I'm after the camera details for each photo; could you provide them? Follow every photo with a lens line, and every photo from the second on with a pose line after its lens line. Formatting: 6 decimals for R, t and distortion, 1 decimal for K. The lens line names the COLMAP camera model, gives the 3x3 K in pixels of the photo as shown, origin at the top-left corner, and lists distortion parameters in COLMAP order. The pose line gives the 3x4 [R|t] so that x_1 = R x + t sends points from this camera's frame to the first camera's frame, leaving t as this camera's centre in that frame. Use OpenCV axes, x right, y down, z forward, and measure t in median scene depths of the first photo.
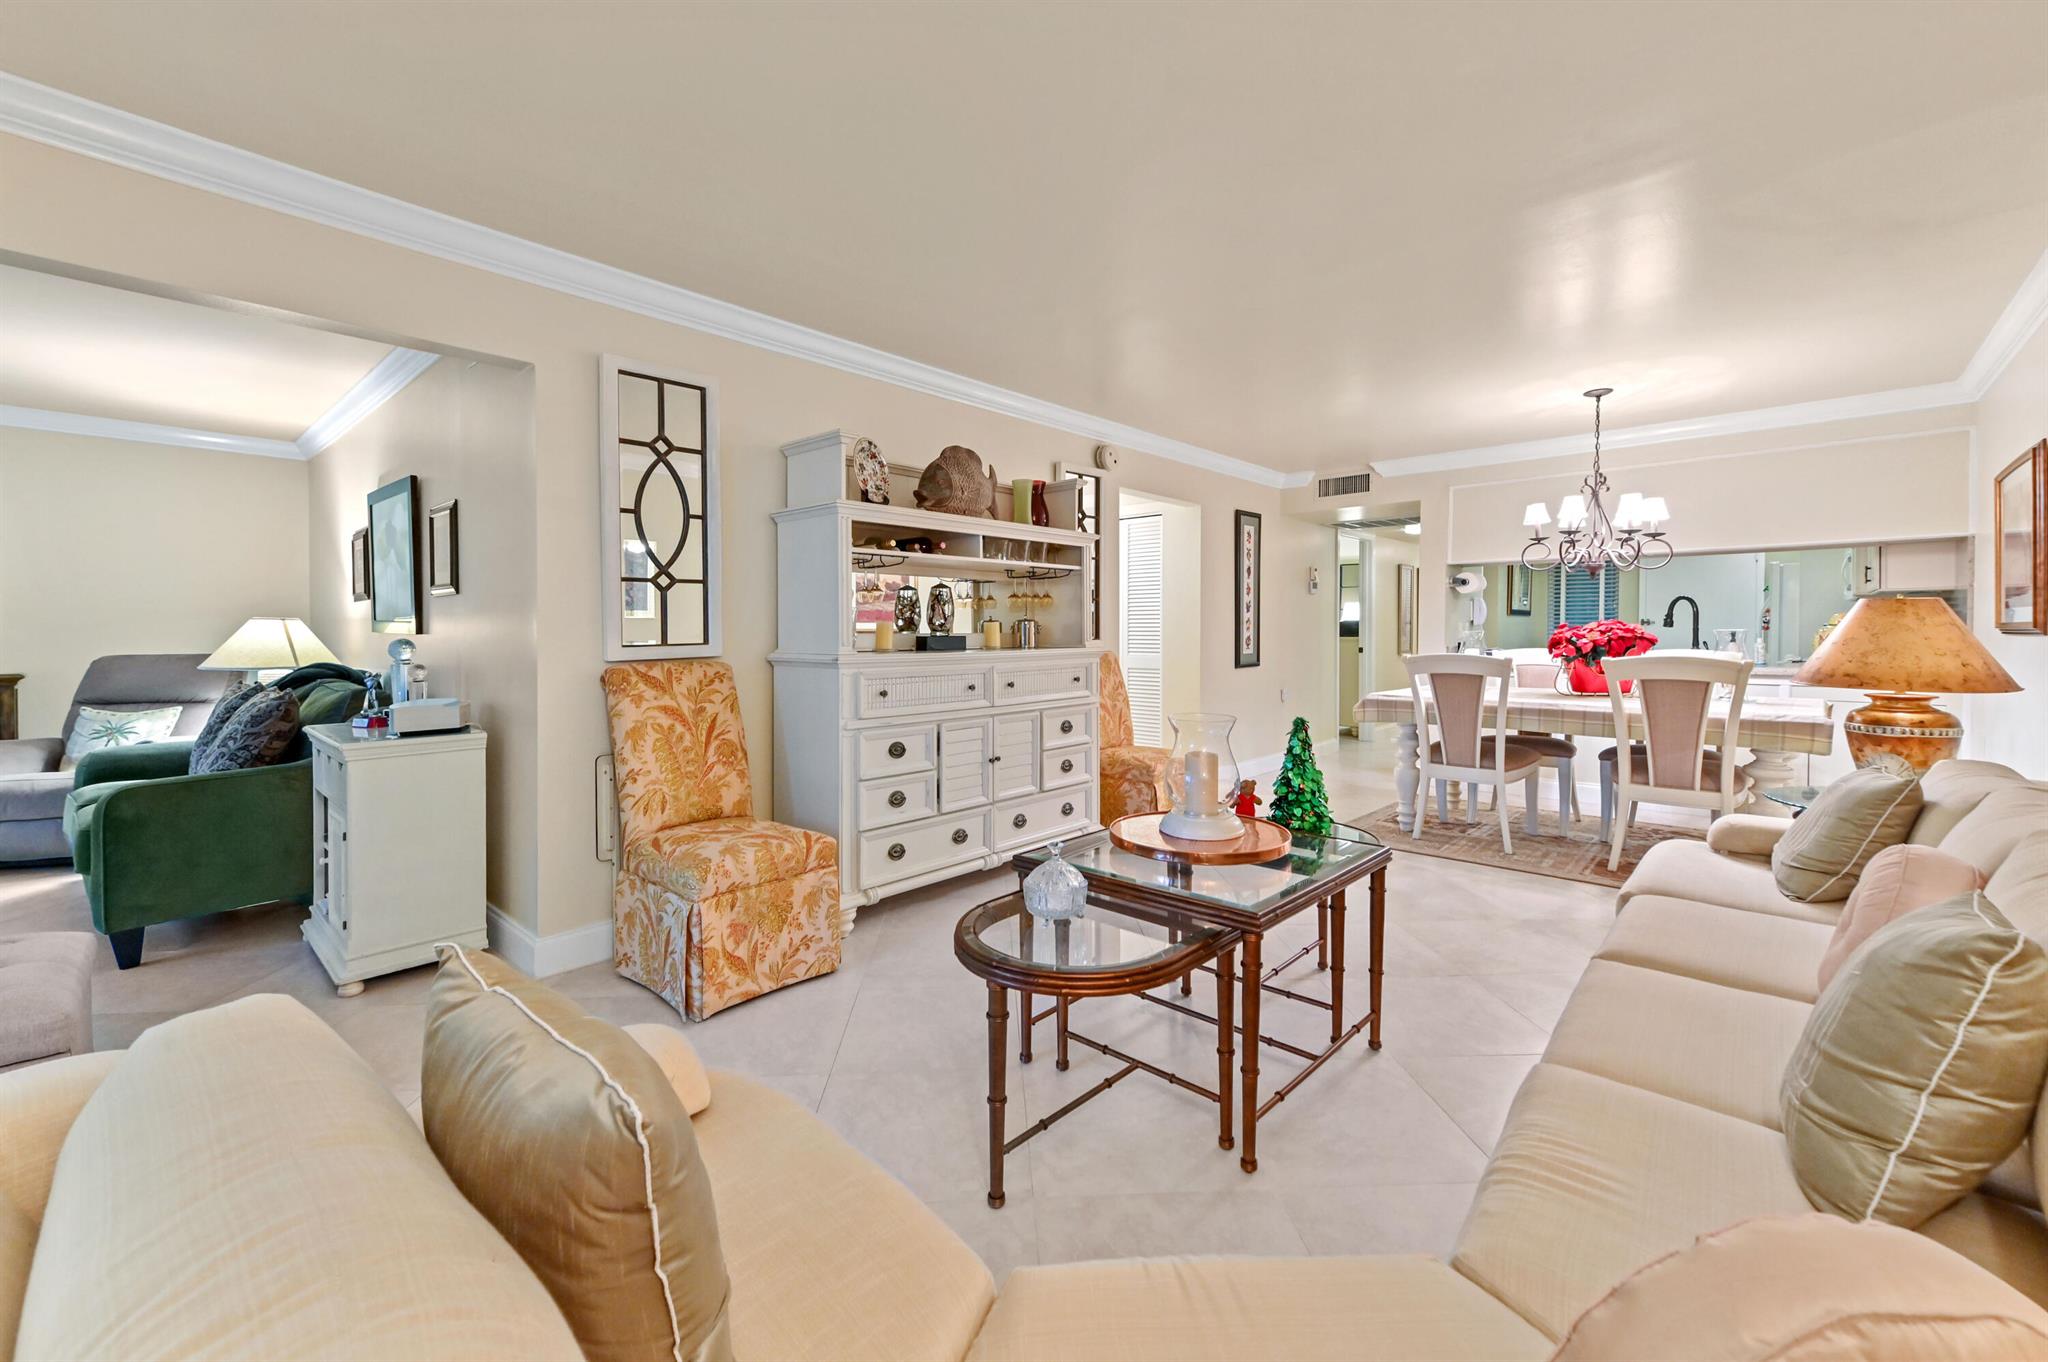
lens RADIAL K [[827.1, 0, 1025.6], [0, 827.1, 633.9], [0, 0, 1]] dist [0.017277, -0.000080]
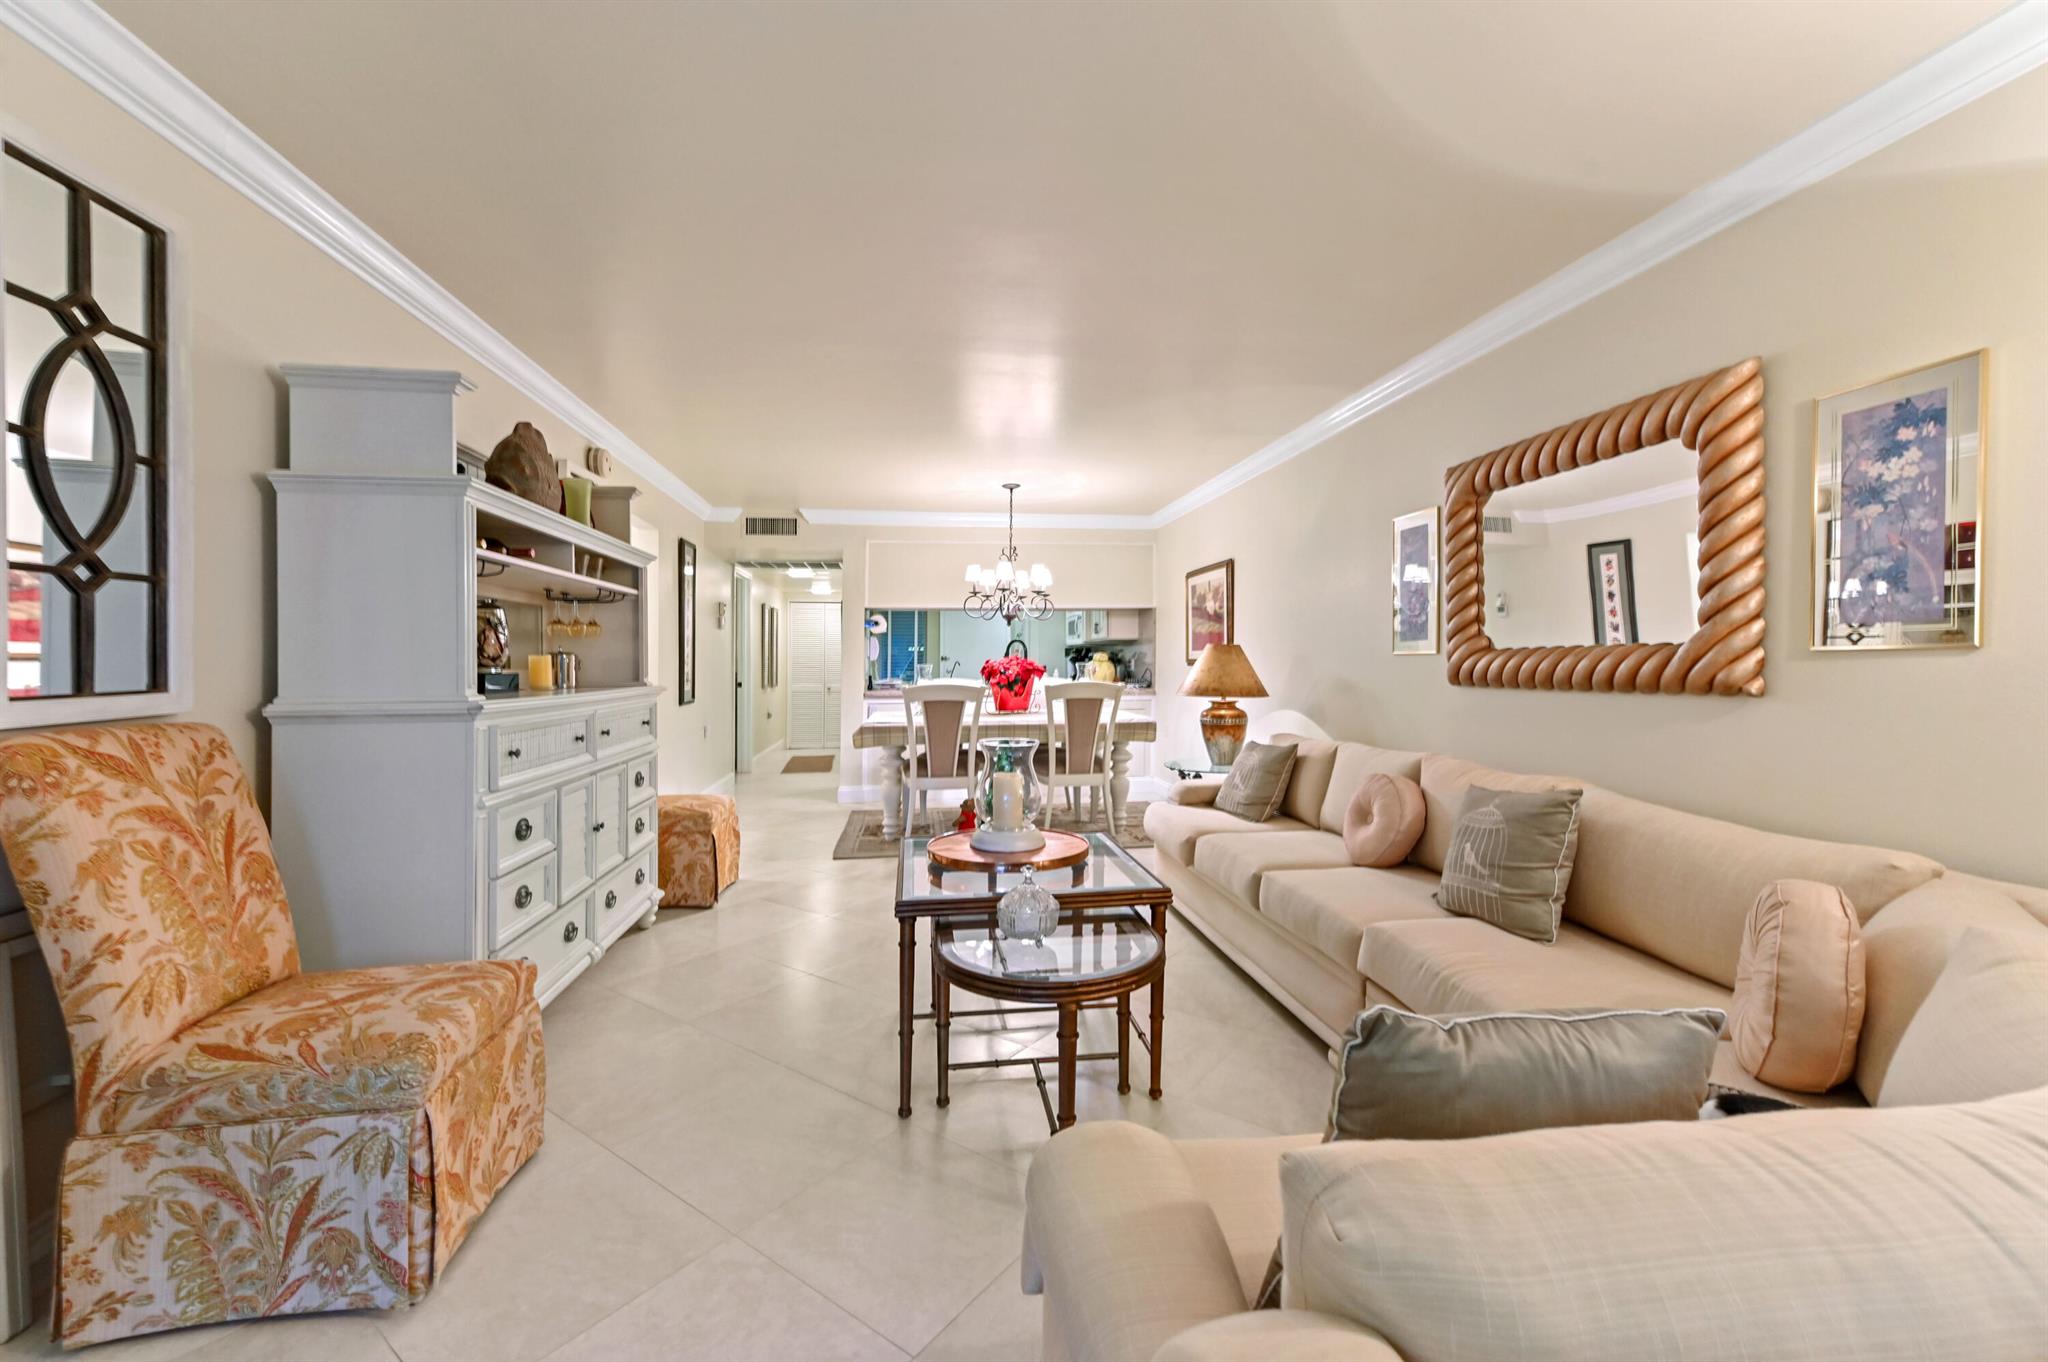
lens RADIAL K [[826.8, 0, 1020.0], [0, 826.8, 664.2], [0, 0, 1]] dist [0.016041, -0.000034]
pose [[0.643944, -0.002998, 0.765067, -0.464336], [0.007729, 0.999967, -0.002586, -0.000168], [-0.765033, 0.007579, 0.643946, 0.204101]]
